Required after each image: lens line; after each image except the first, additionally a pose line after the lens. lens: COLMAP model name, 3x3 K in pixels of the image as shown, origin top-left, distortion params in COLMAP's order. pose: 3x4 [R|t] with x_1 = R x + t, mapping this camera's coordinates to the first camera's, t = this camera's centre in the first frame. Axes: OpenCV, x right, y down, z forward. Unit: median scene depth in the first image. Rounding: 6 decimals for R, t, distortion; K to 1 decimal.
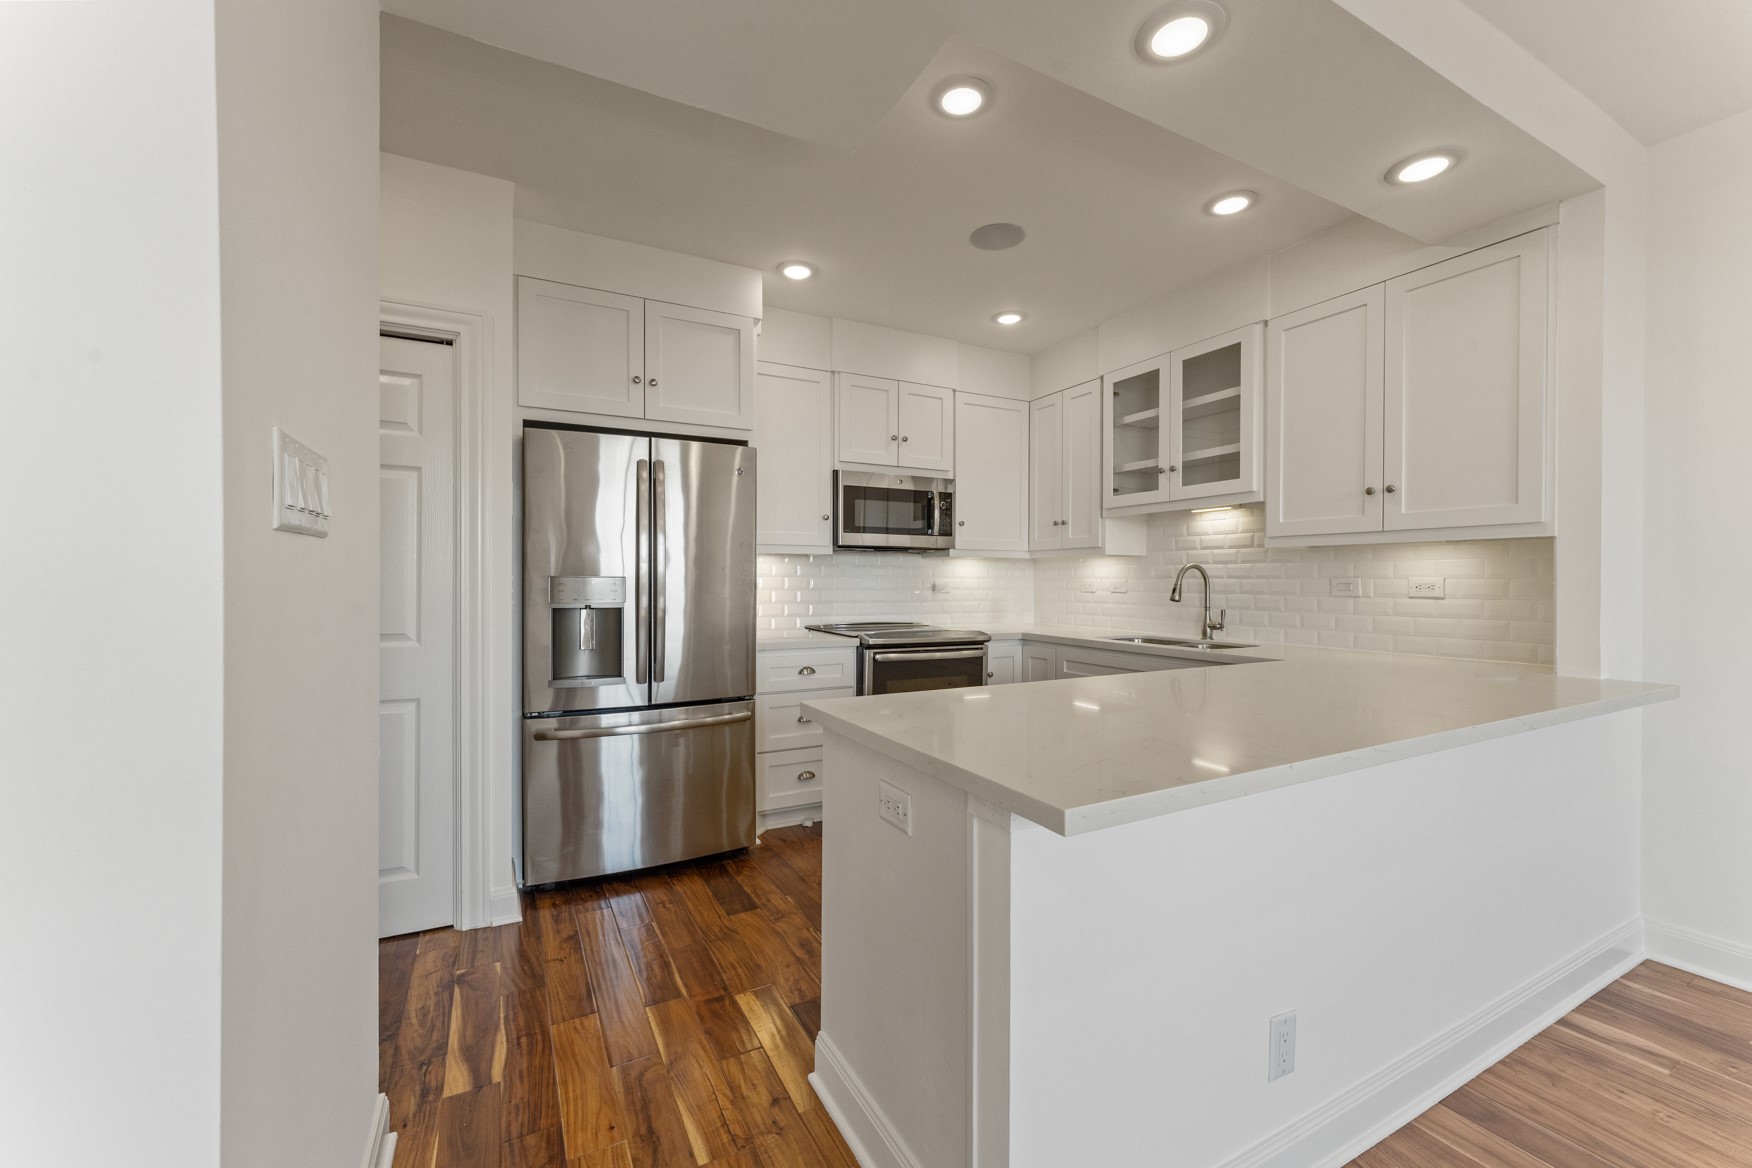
lens RADIAL K [[700.5, 0, 871.8], [0, 700.5, 584.8], [0, 0, 1]] dist [-0.001372, -0.000345]
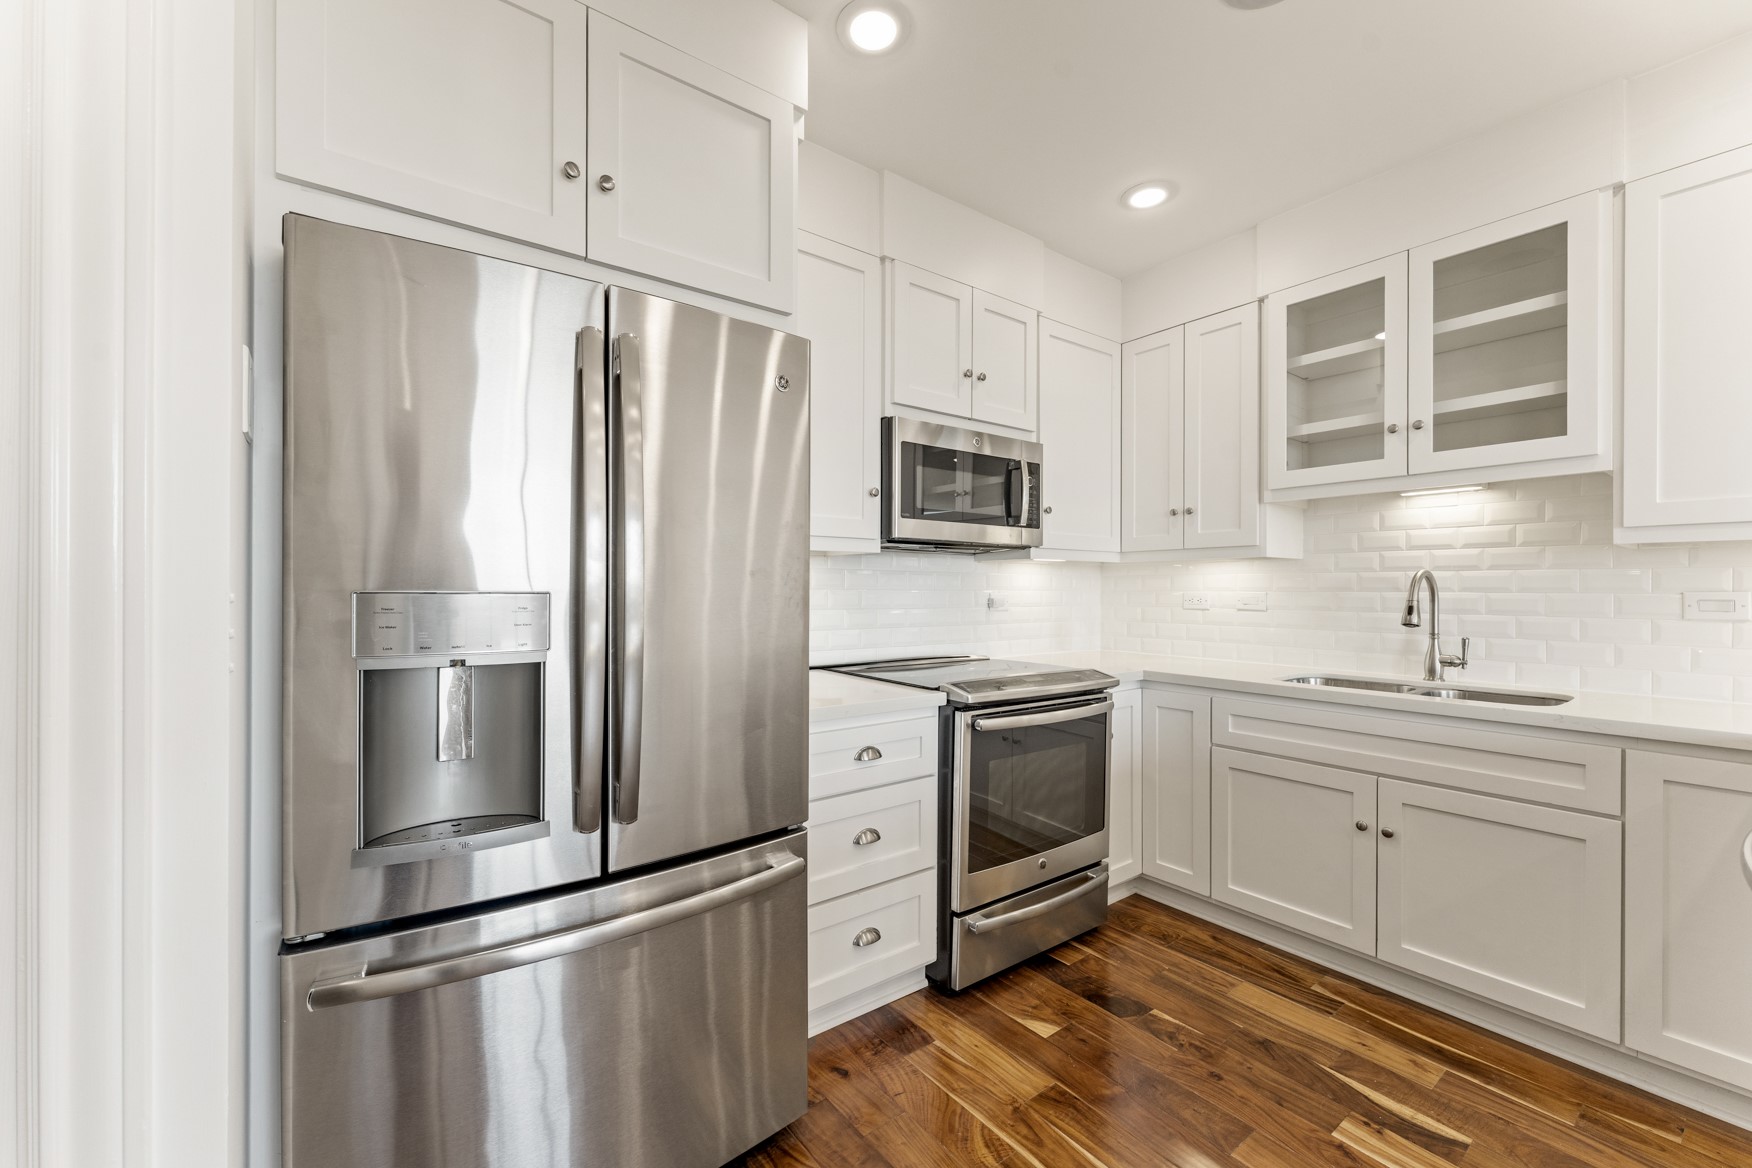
lens RADIAL K [[700.5, 0, 873.3], [0, 700.5, 589.6], [0, 0, 1]] dist [-0.001372, -0.000345]
pose [[0.987995, 0.000304, 0.154488, -0.192021], [0.000602, 0.999983, -0.005811, -0.008682], [-0.154487, 0.005835, 0.987978, 0.468734]]
